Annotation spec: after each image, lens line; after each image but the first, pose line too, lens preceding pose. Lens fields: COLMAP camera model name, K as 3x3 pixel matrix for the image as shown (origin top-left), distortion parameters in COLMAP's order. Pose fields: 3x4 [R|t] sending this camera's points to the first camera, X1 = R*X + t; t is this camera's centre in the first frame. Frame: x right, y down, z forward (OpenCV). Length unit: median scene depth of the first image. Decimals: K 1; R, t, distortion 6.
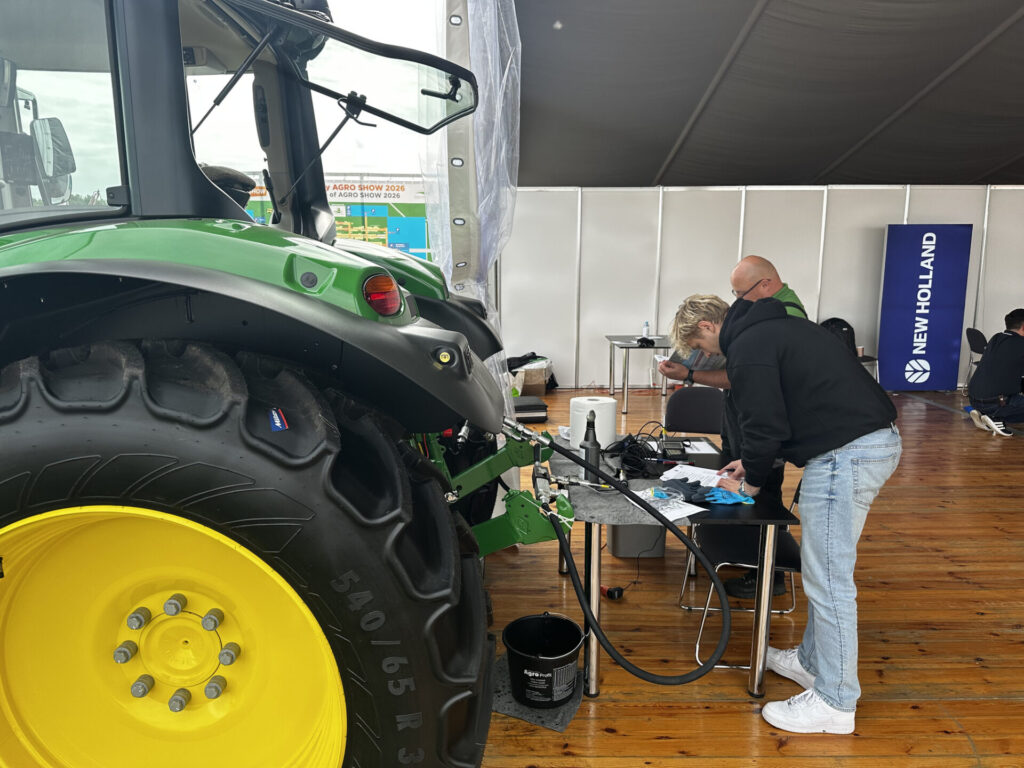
lens RADIAL K [[715.6, 0, 496.2], [0, 715.6, 399.6], [0, 0, 1]] dist [0.072165, -0.052255]
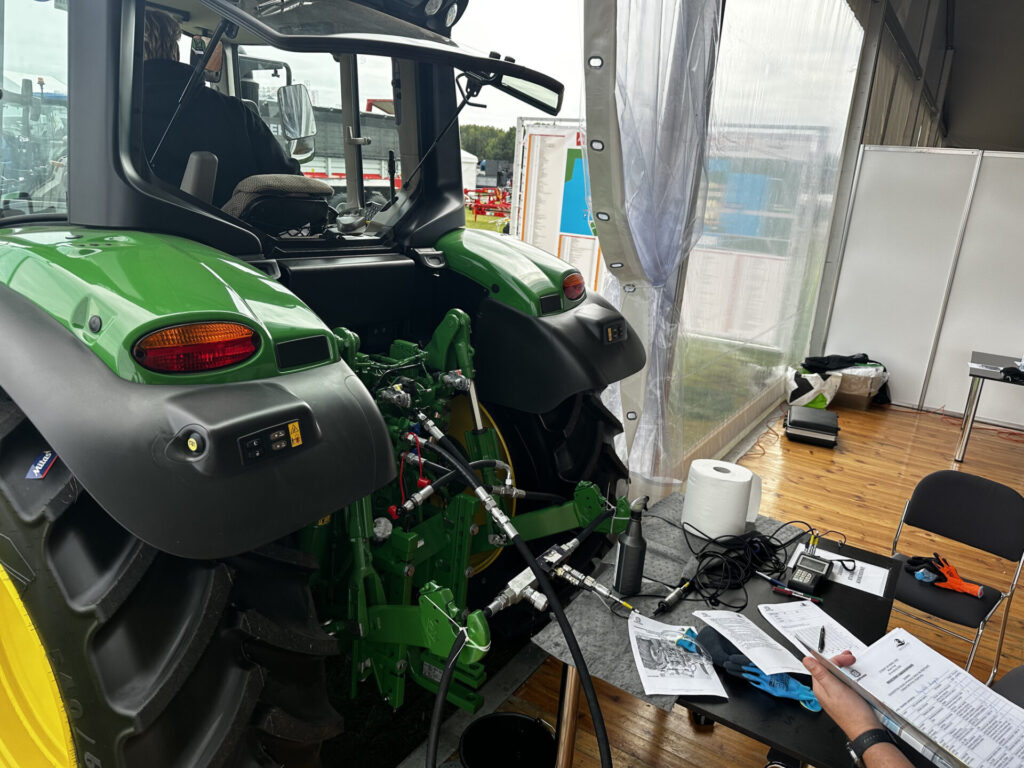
lens RADIAL K [[717.8, 0, 512.0], [0, 717.8, 384.0], [0, 0, 1]] dist [0.100178, -0.116833]
pose [[0.846114, 0.207106, -0.491119, 0.135116], [-0.175295, 0.978290, 0.110543, -0.058944], [0.503351, -0.007441, 0.864050, 0.102867]]
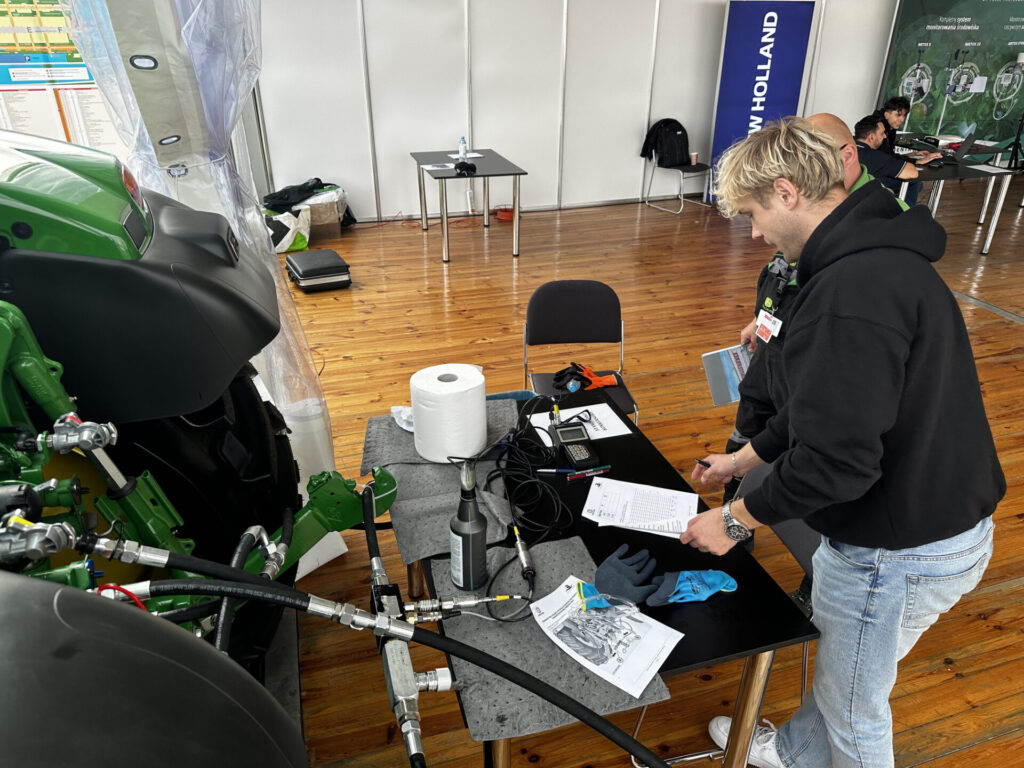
lens RADIAL K [[717.8, 0, 512.0], [0, 717.8, 384.0], [0, 0, 1]] dist [0.100178, -0.116833]
pose [[0.952429, -0.136784, 0.272342, 0.008958], [0.054539, 0.955694, 0.289266, -0.075173], [-0.299842, -0.260652, 0.917690, 0.184546]]
